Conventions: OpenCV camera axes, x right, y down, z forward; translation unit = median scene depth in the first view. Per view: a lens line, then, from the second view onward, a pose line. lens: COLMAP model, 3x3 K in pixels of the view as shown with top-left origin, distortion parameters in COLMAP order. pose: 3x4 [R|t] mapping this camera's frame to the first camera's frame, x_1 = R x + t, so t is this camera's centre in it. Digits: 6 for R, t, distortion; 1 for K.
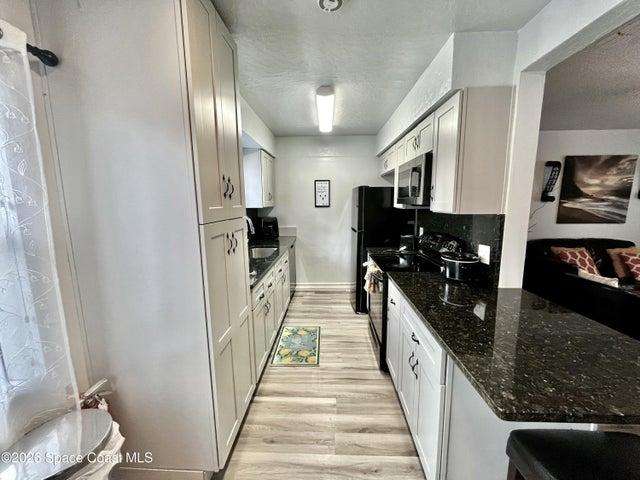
lens RADIAL K [[259.7, 0, 319.5], [0, 259.7, 240.0], [0, 0, 1]] dist [-0.007588, -0.000420]
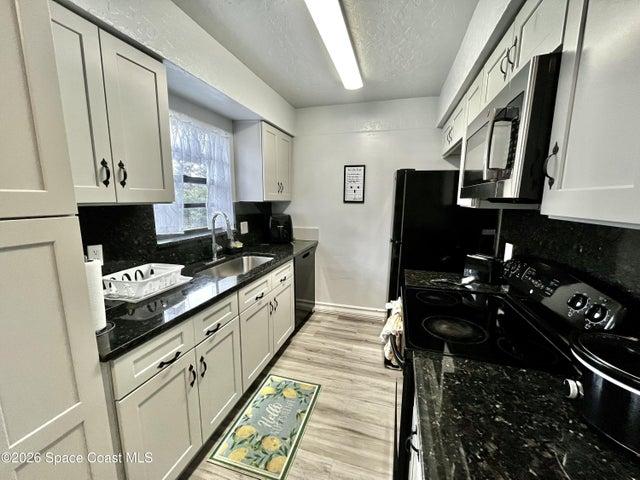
lens RADIAL K [[259.7, 0, 319.5], [0, 259.7, 240.0], [0, 0, 1]] dist [-0.007588, -0.000420]
pose [[0.967366, 0.056981, -0.246895, 0.145098], [-0.053711, 0.998357, 0.019964, -0.045819], [0.247627, -0.006051, 0.968837, 0.385395]]
